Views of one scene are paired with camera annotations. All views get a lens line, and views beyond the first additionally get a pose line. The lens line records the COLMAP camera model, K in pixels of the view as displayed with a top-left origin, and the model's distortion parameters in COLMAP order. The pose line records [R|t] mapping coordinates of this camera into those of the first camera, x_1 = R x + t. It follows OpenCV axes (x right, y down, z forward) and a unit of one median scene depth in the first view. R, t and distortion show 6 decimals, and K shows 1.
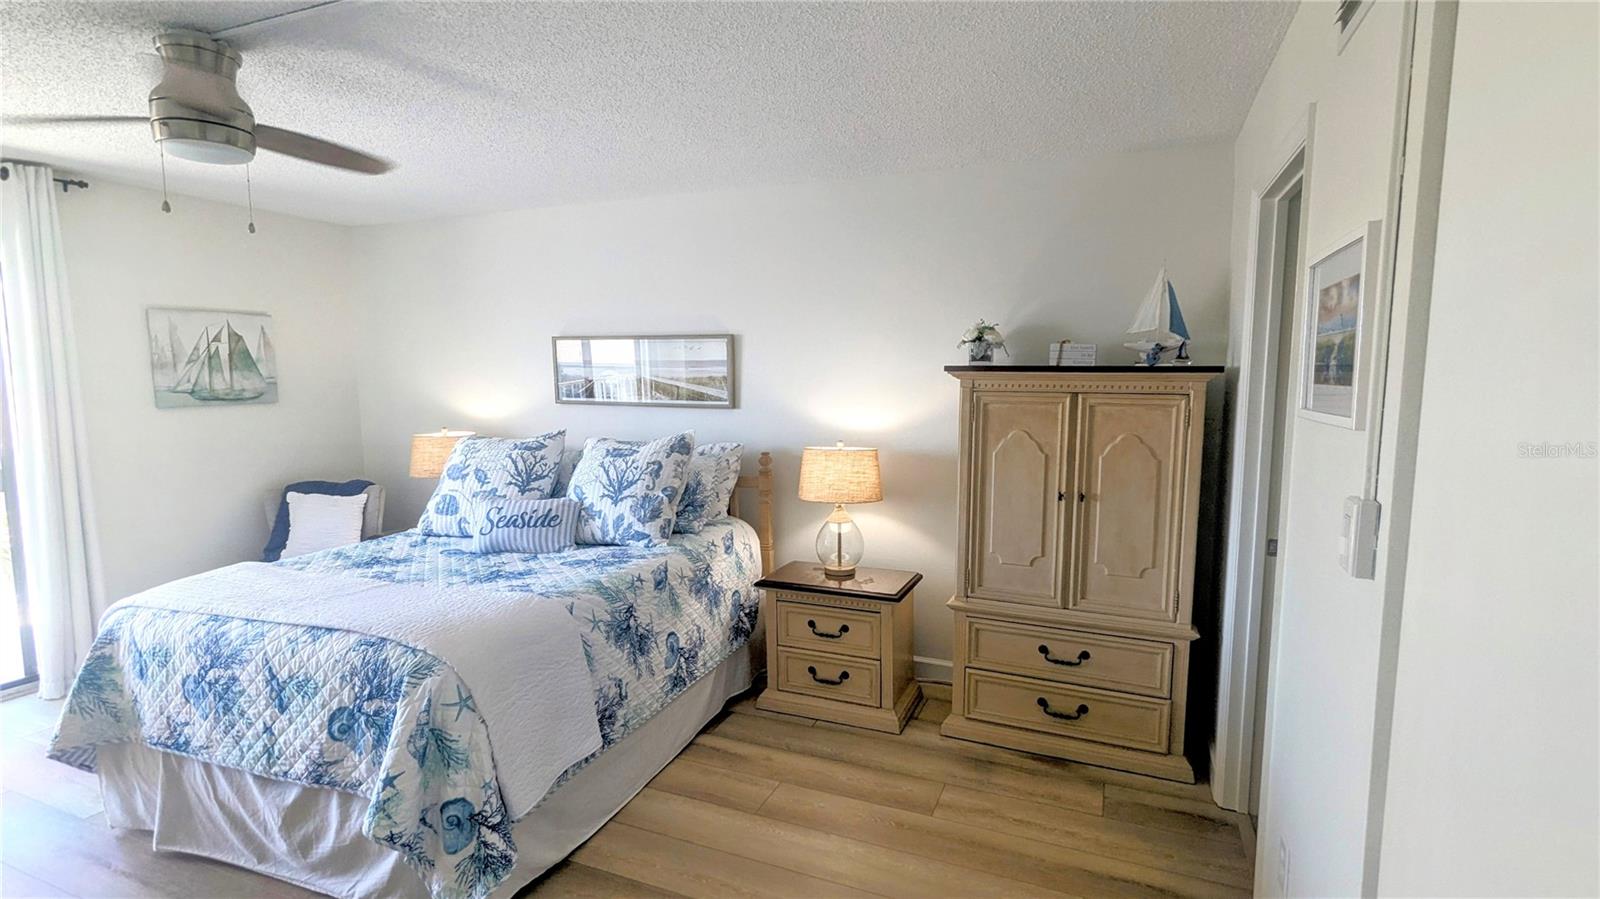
lens RADIAL K [[770.9, 0, 800.0], [0, 770.9, 449.5], [0, 0, 1]] dist [0.003424, -0.000781]
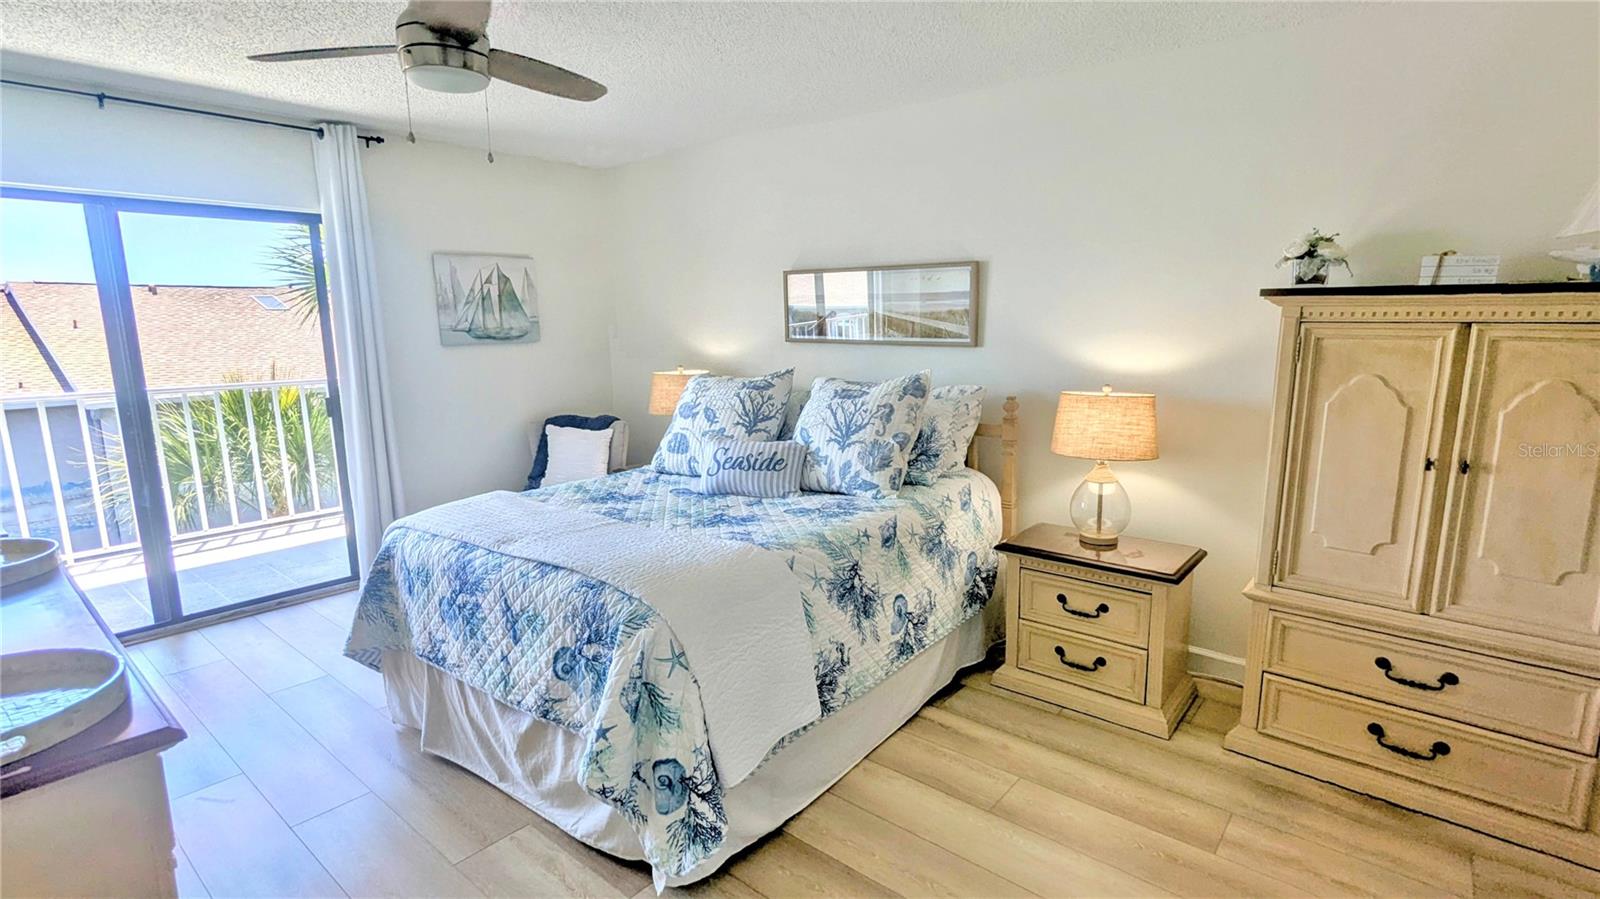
lens RADIAL K [[770.9, 0, 800.0], [0, 770.9, 449.5], [0, 0, 1]] dist [0.003424, -0.000781]
pose [[0.956146, 0.040768, -0.290041, -0.022117], [-0.019635, 0.996960, 0.075403, 0.002247], [0.292233, -0.066401, 0.954039, 0.112326]]
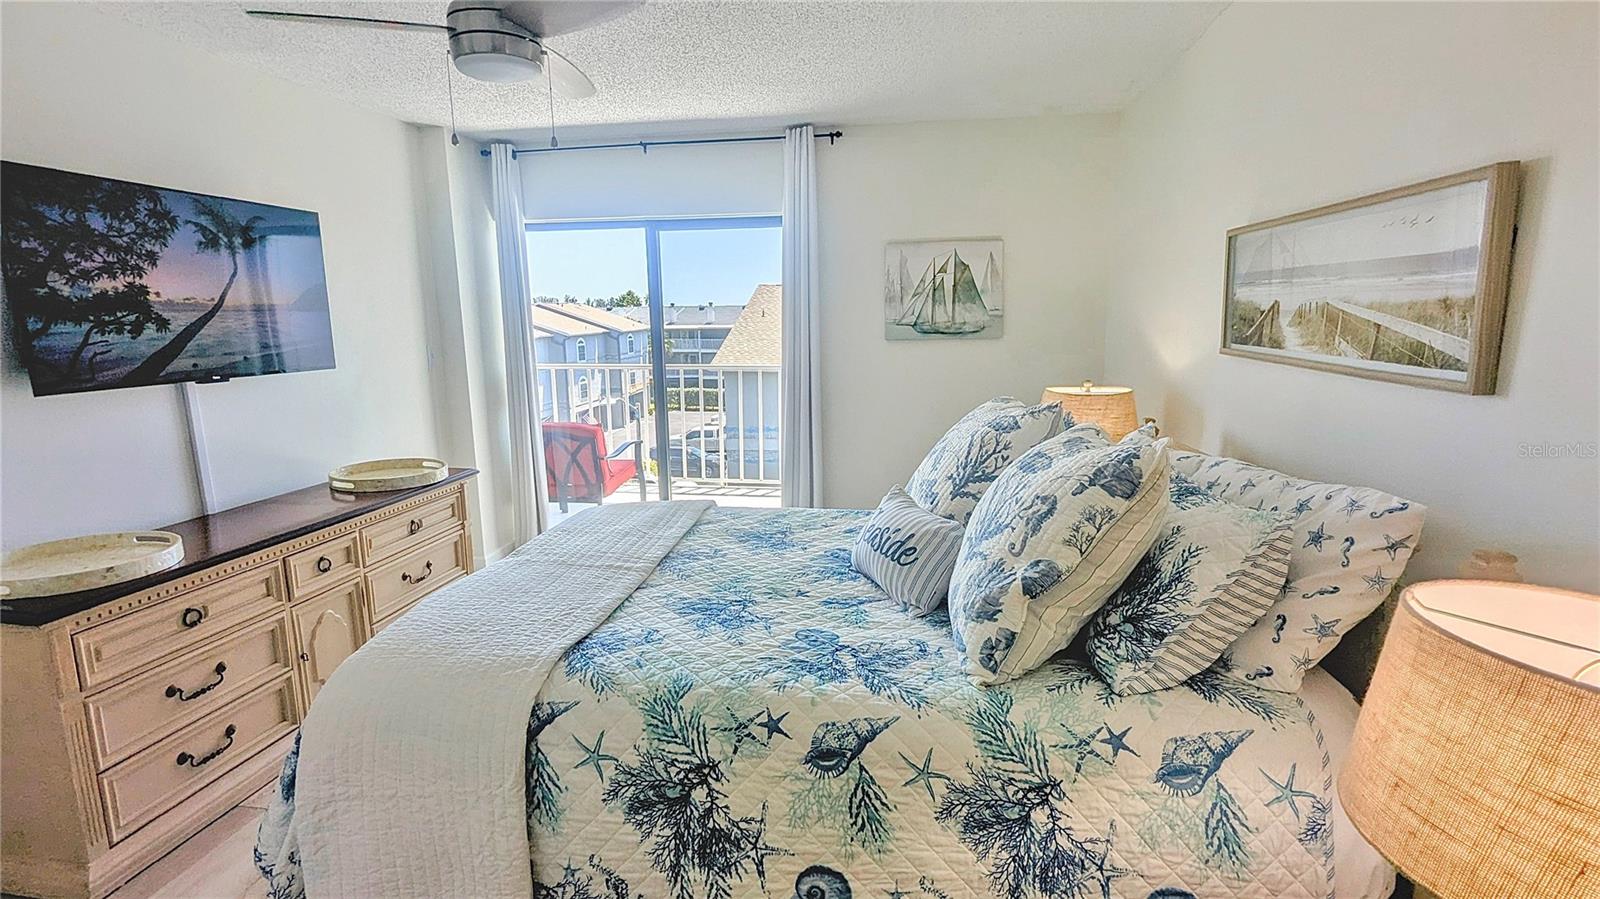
lens RADIAL K [[758.3, 0, 800.0], [0, 758.3, 449.5], [0, 0, 1]] dist [-0.000028, -0.000314]
pose [[0.237359, 0.170527, -0.956337, 0.206076], [-0.085362, 0.984325, 0.154331, -0.071675], [0.967664, 0.045003, 0.248195, 0.817505]]
